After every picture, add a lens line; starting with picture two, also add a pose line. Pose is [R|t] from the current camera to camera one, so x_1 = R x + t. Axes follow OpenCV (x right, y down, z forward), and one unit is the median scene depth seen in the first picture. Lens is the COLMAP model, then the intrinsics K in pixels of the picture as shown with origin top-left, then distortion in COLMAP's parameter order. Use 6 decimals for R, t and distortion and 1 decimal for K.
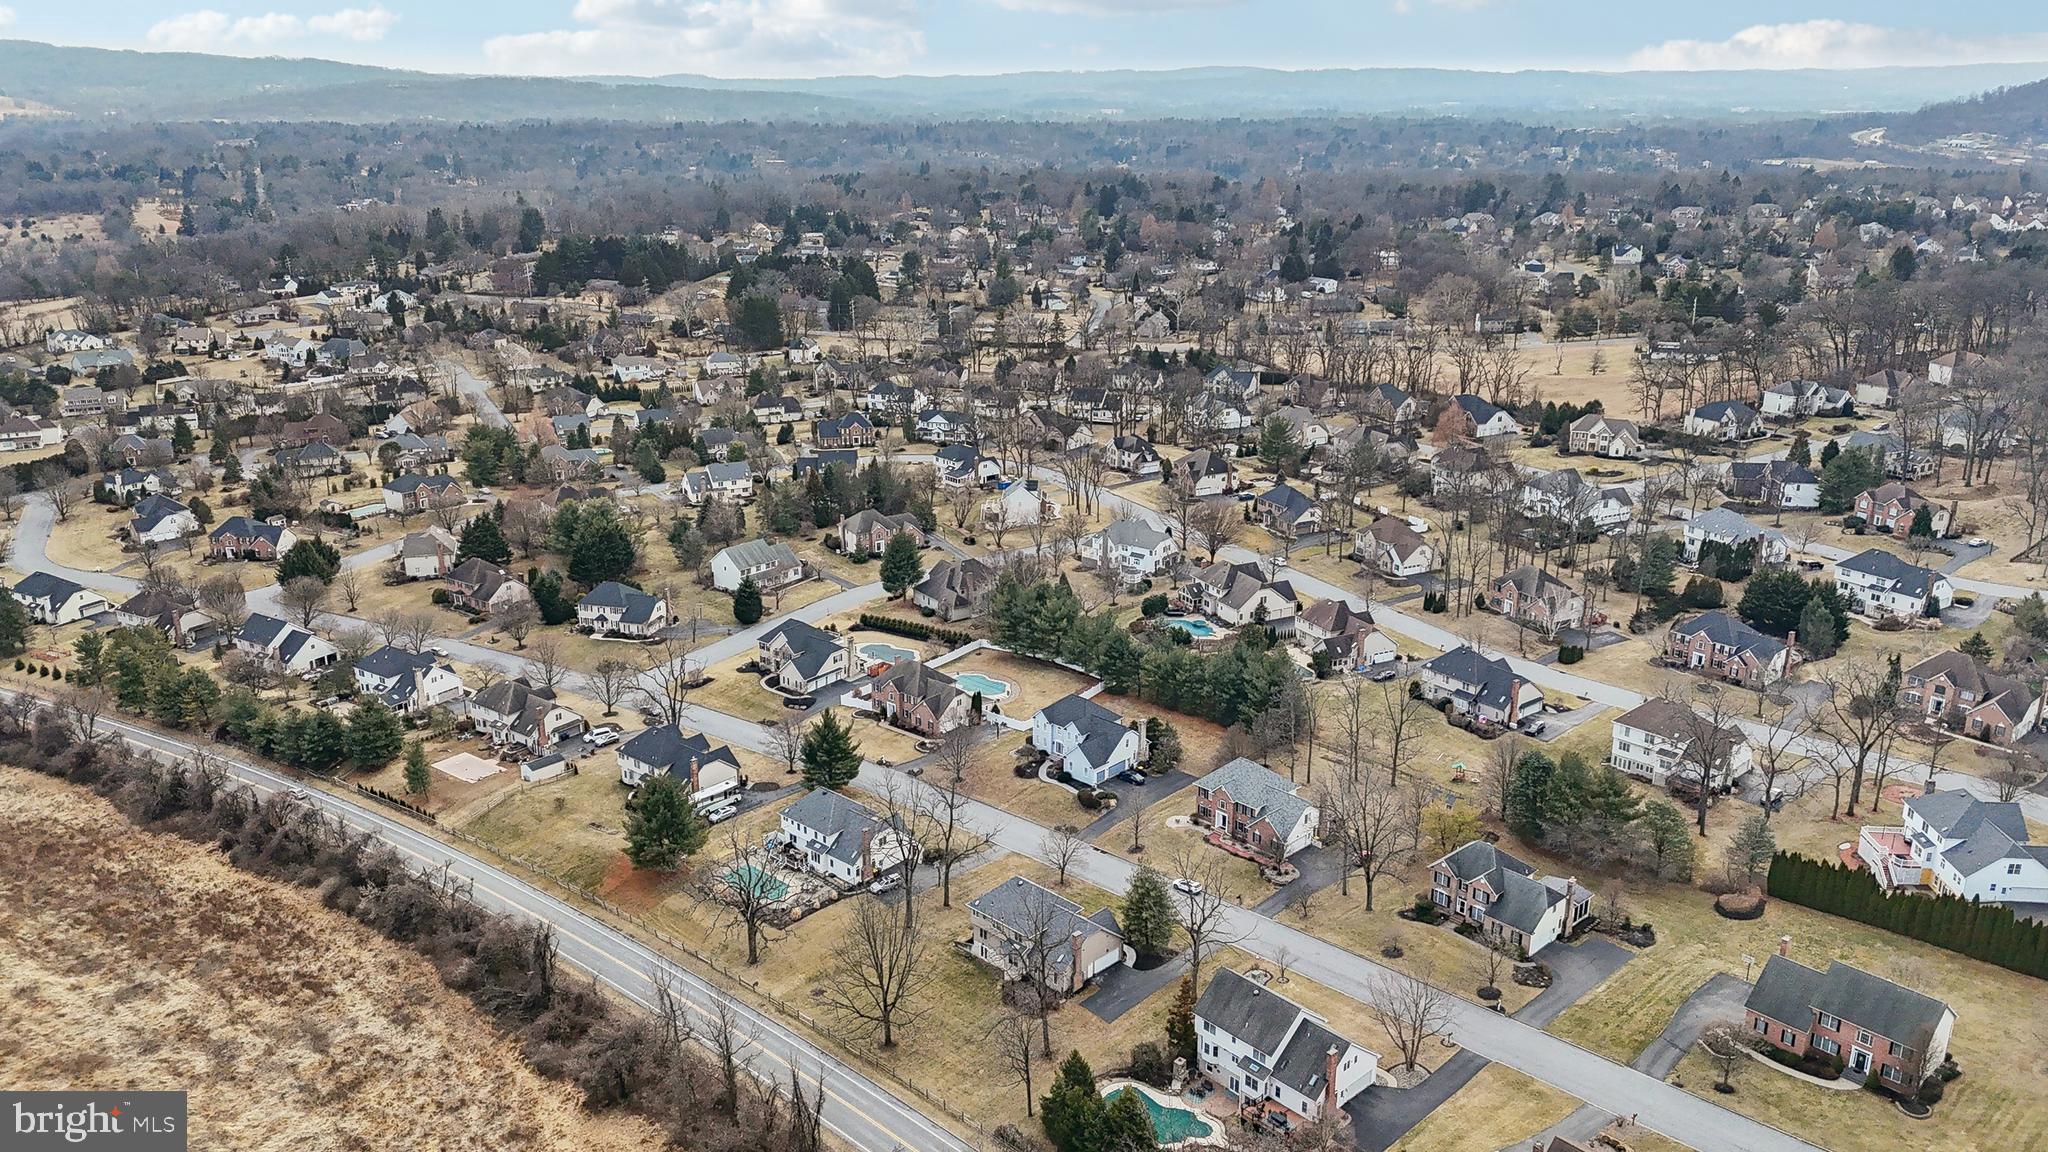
lens RADIAL K [[1533.3, 0, 1019.6], [0, 1533.3, 561.4], [0, 0, 1]] dist [0.088663, -0.095729]
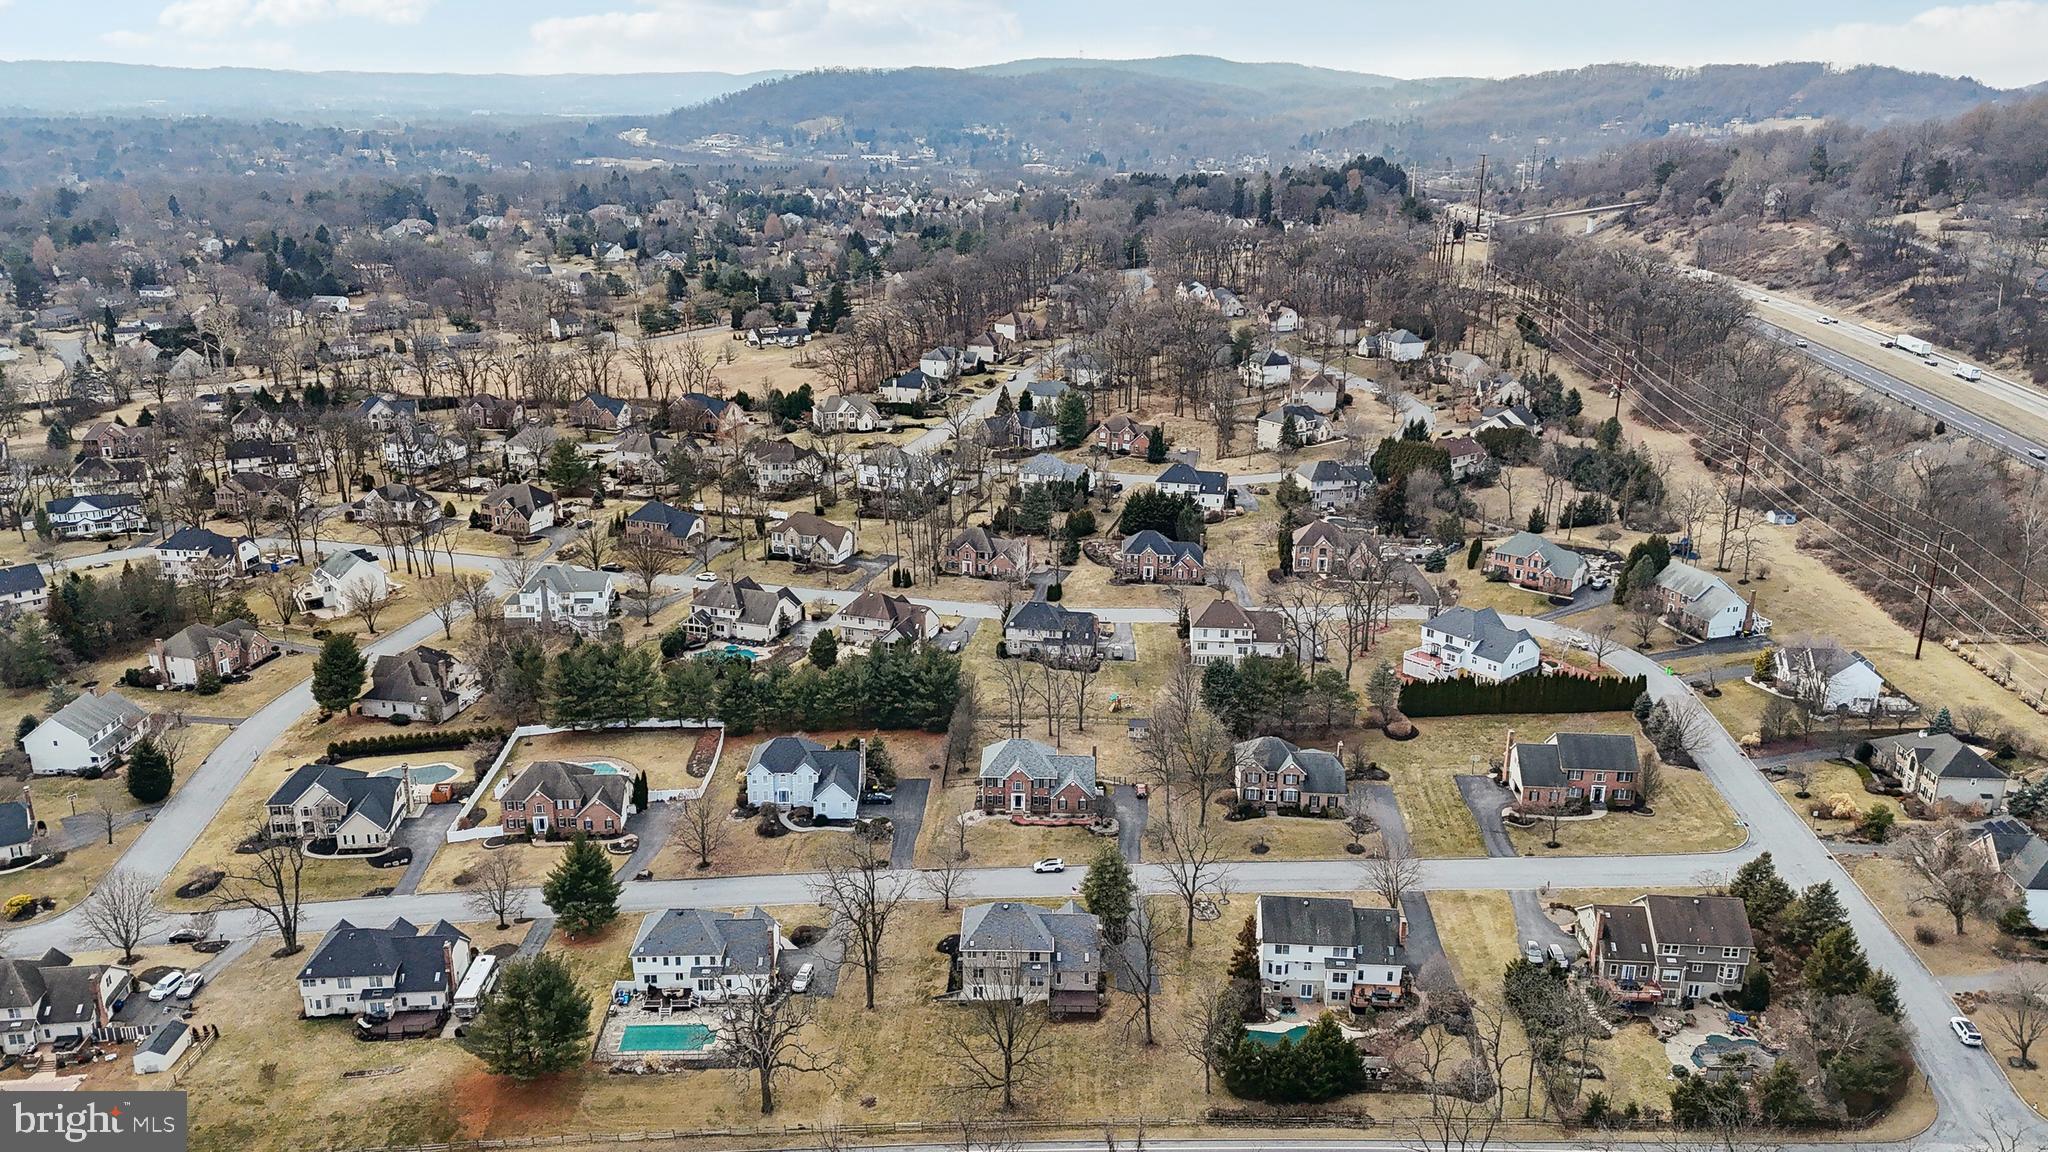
lens RADIAL K [[1533.3, 0, 1029.8], [0, 1533.3, 584.1], [0, 0, 1]] dist [0.088663, -0.095729]
pose [[0.716666, -0.209144, 0.665318, -0.404684], [0.200855, 0.975452, 0.090280, -0.051188], [-0.667868, 0.068932, 0.741081, 0.172985]]
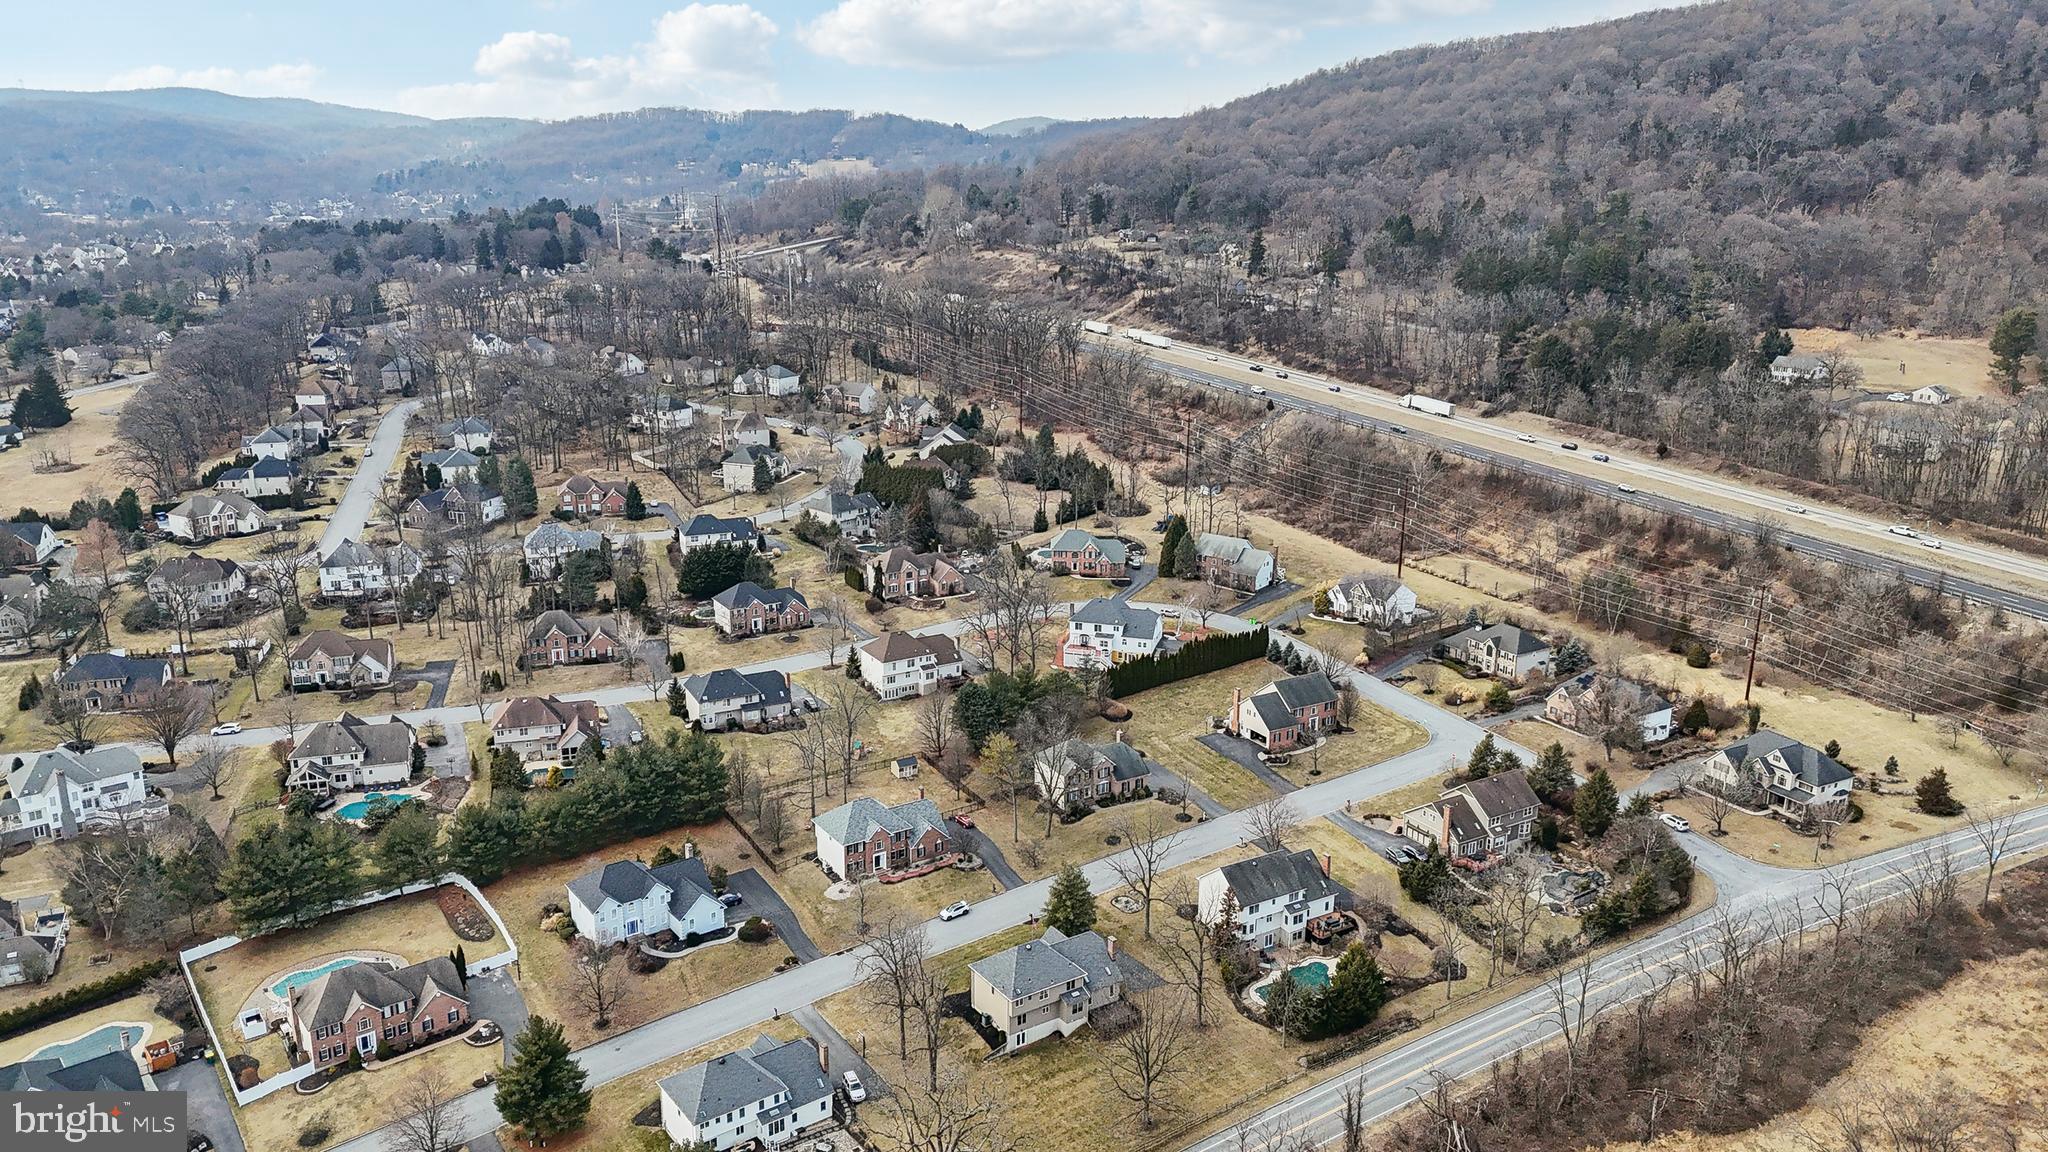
lens RADIAL K [[1533.3, 0, 1039.5], [0, 1533.3, 569.9], [0, 0, 1]] dist [0.088663, -0.095729]
pose [[0.194834, -0.266741, 0.943869, -0.585845], [0.287503, 0.935573, 0.205050, -0.146242], [-0.937753, 0.231415, 0.258970, 0.466175]]
